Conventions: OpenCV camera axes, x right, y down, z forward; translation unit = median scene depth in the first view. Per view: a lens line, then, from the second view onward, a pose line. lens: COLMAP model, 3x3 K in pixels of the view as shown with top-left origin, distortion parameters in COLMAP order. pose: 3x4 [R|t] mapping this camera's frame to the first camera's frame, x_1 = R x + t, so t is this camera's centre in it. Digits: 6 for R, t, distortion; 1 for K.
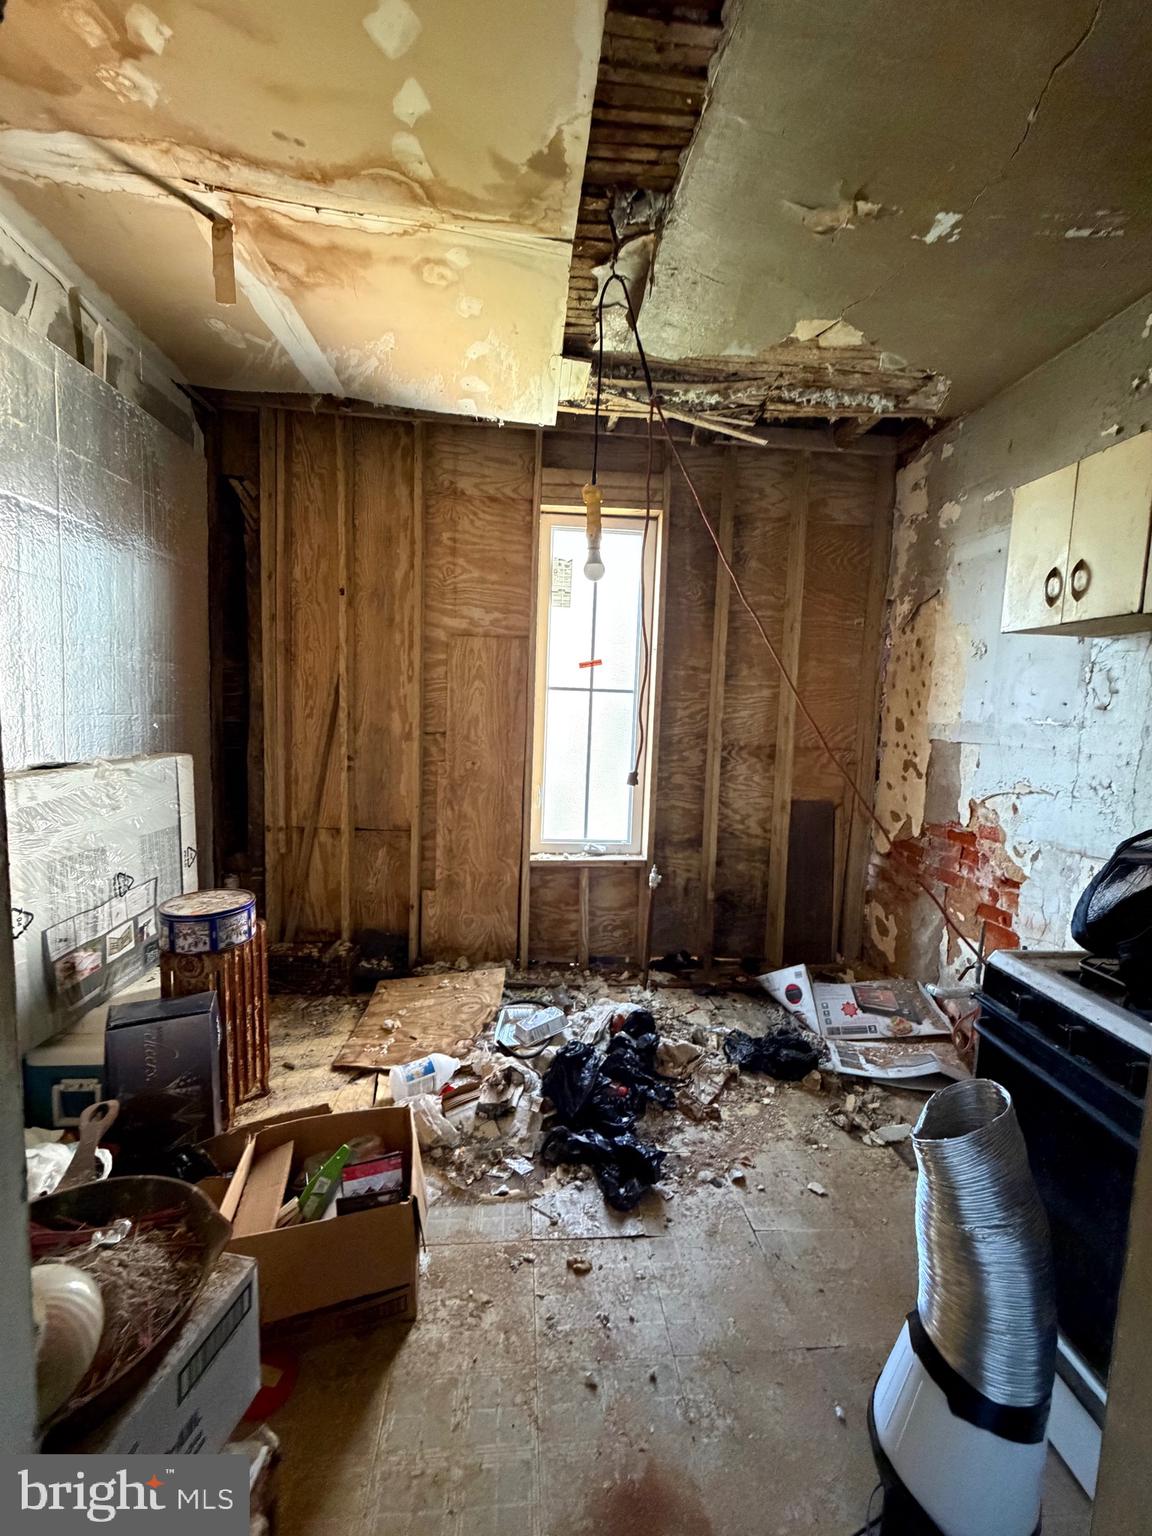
lens RADIAL K [[614.1, 0, 578.1], [0, 614.1, 762.4], [0, 0, 1]] dist [0.001857, -0.000200]
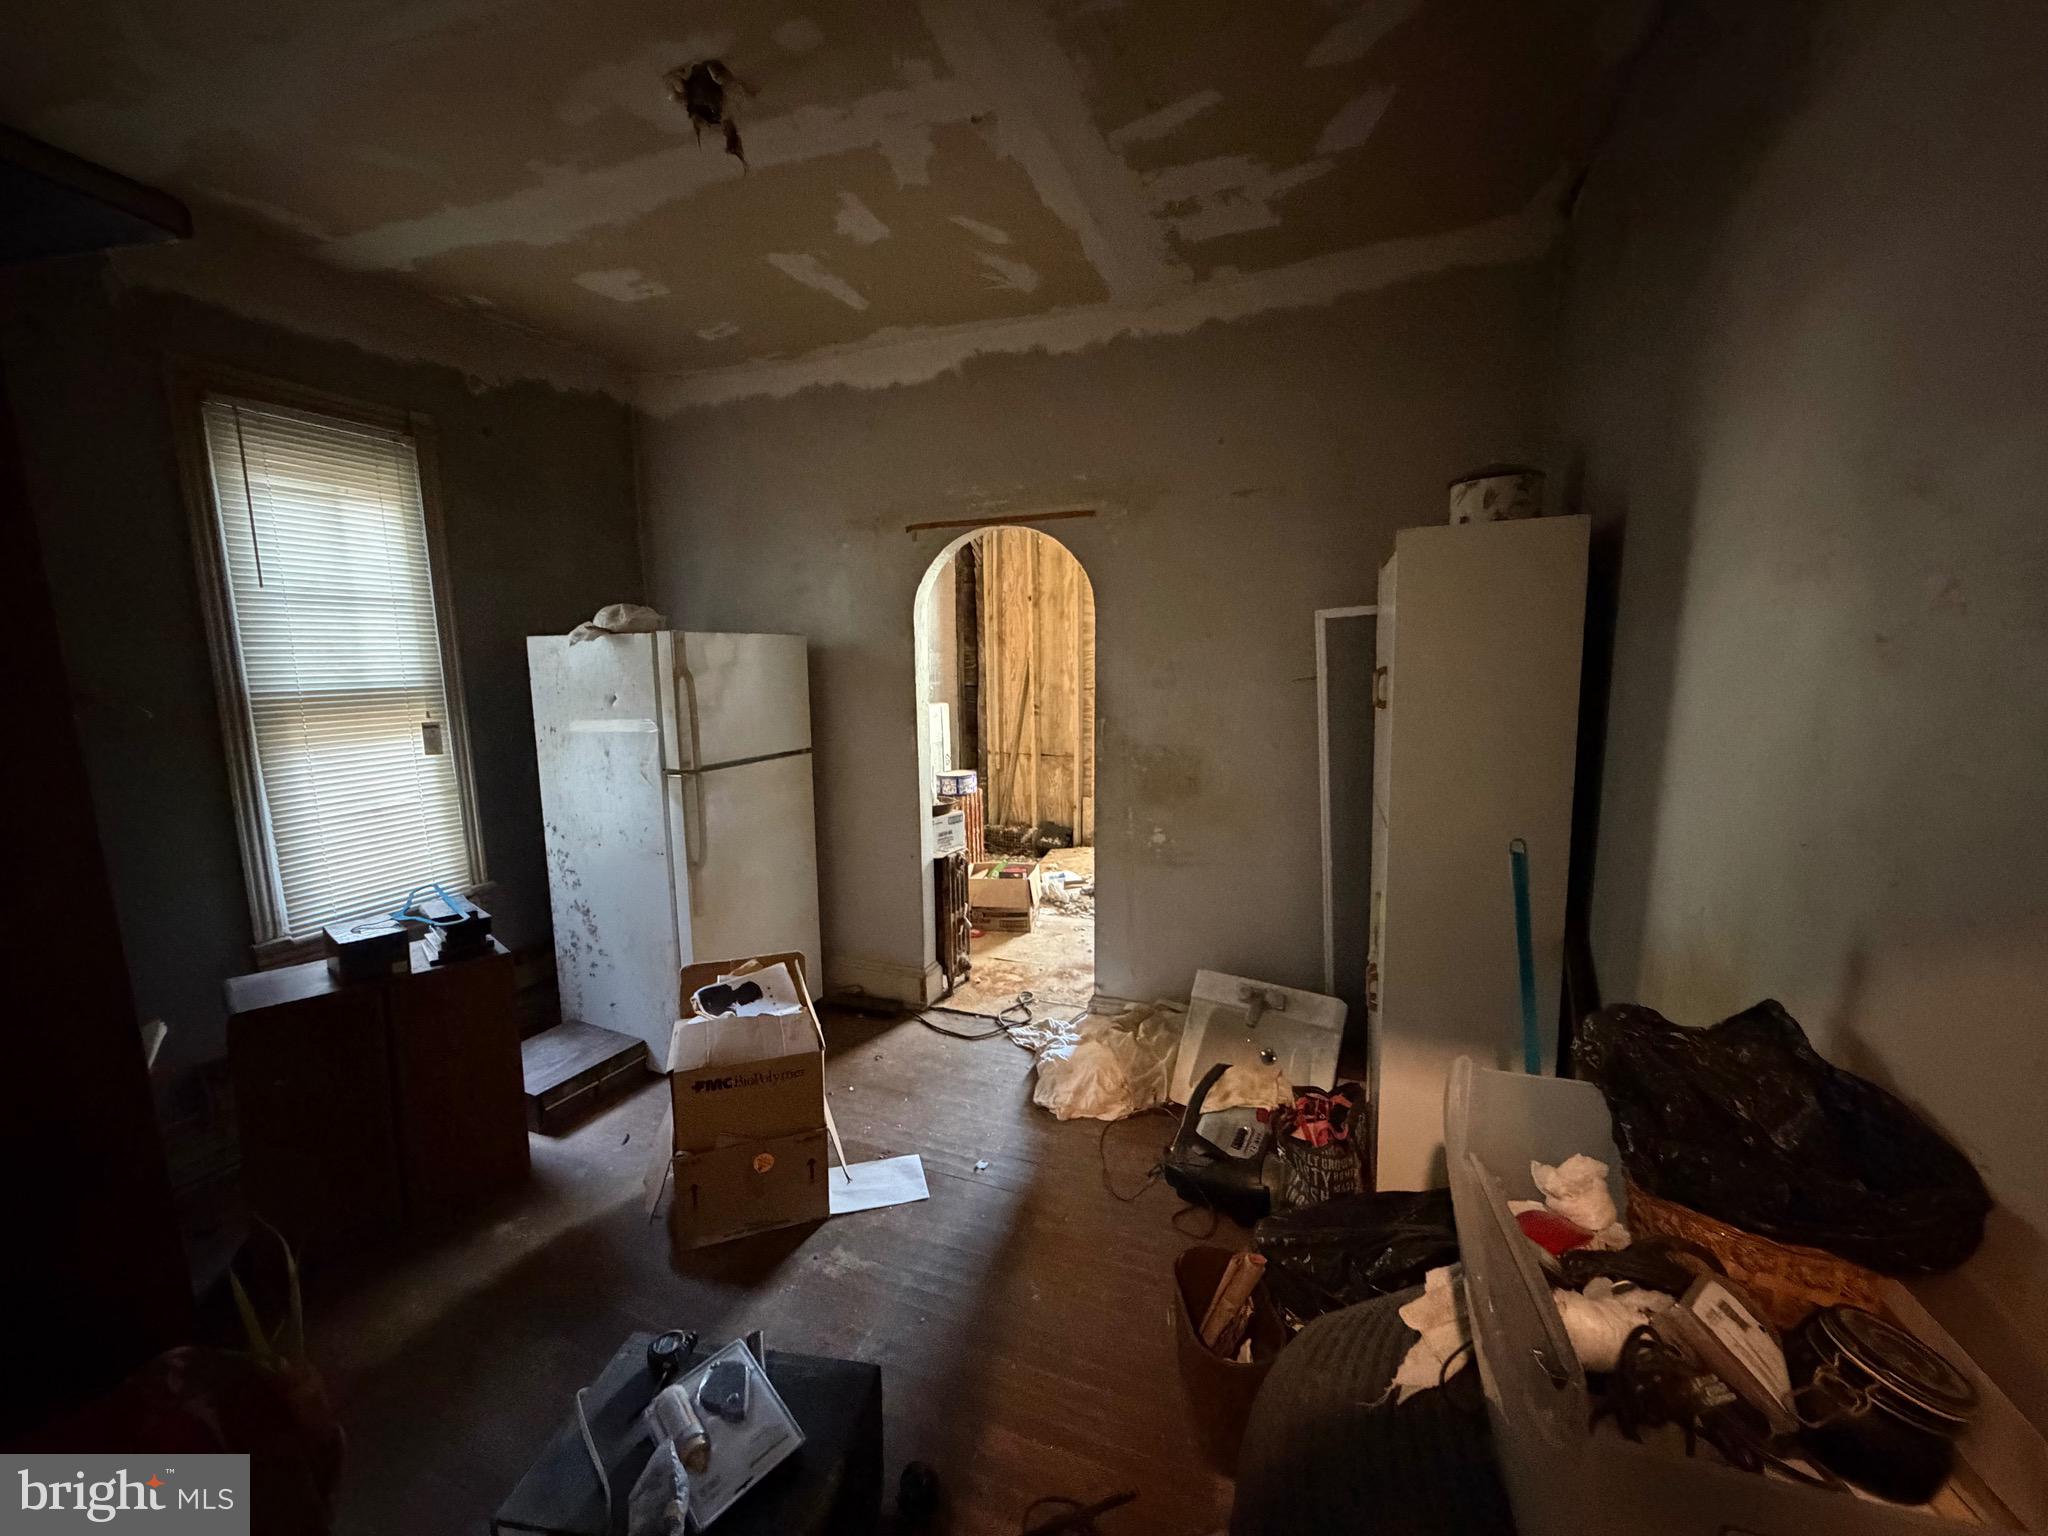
lens RADIAL K [[818.8, 0, 1031.5], [0, 818.8, 772.4], [0, 0, 1]] dist [0.001857, -0.000200]
pose [[0.898014, 0.016949, -0.439640, 0.651427], [0.001812, 0.999107, 0.042218, 0.089015], [0.439963, -0.038709, 0.897181, -1.057332]]
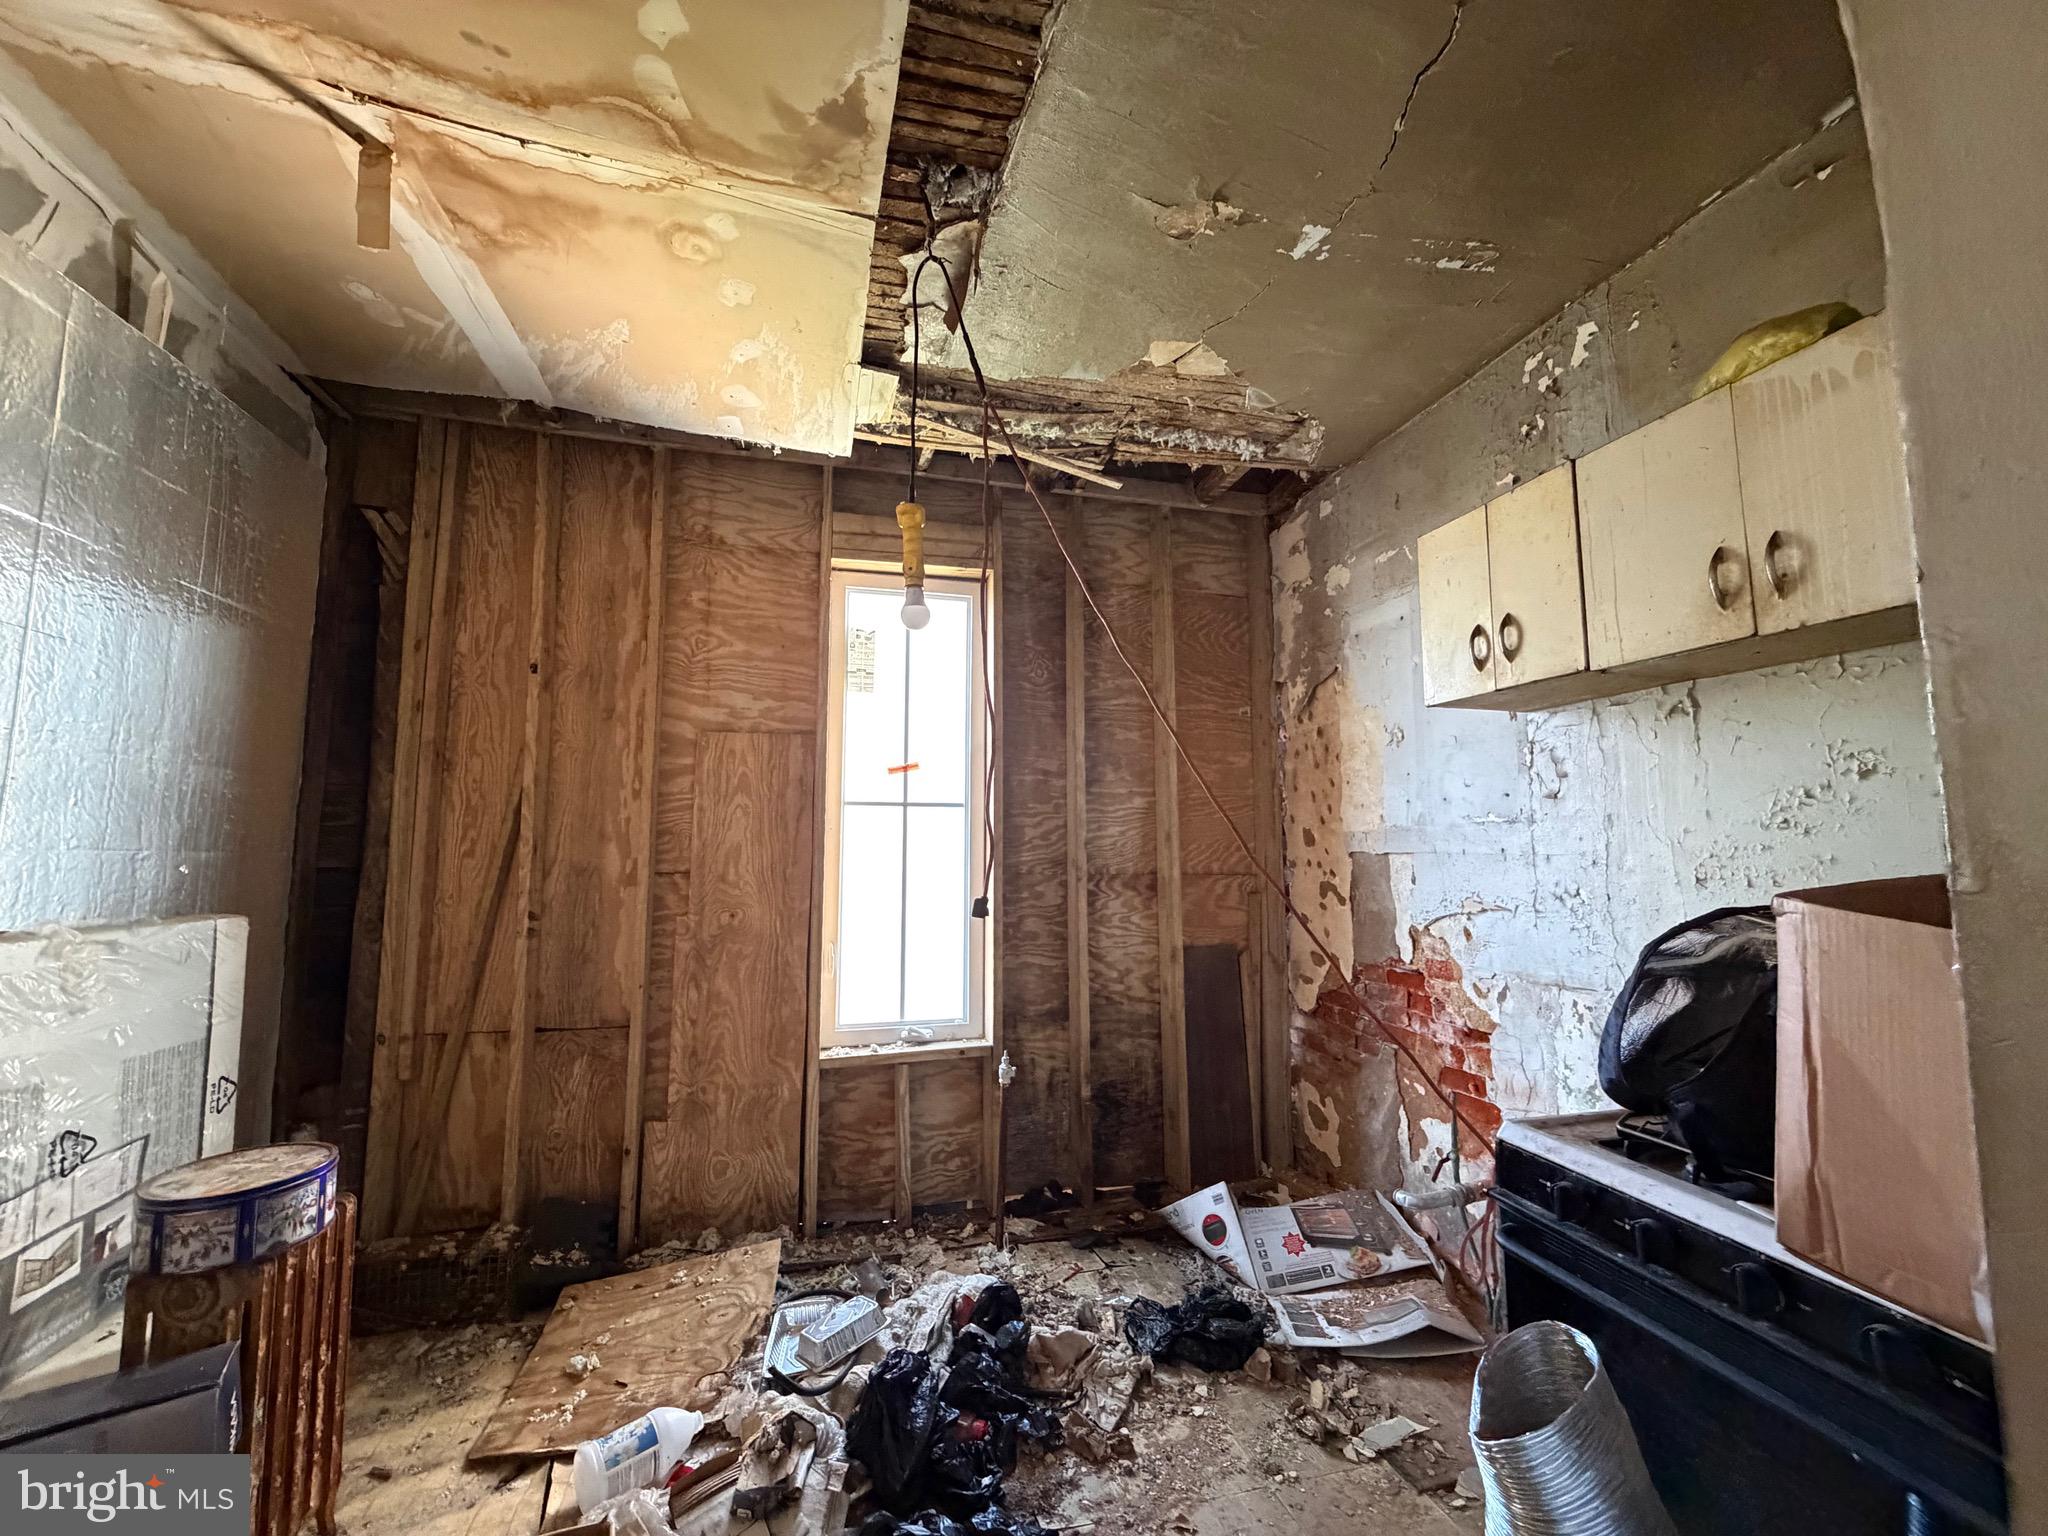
lens RADIAL K [[818.8, 0, 1021.3], [0, 818.8, 768.7], [0, 0, 1]] dist [0.001857, -0.000200]
pose [[0.984591, -0.019453, 0.173785, -0.014733], [0.051343, 0.982151, -0.180950, 0.029370], [-0.167163, 0.187084, 0.968016, 0.060816]]
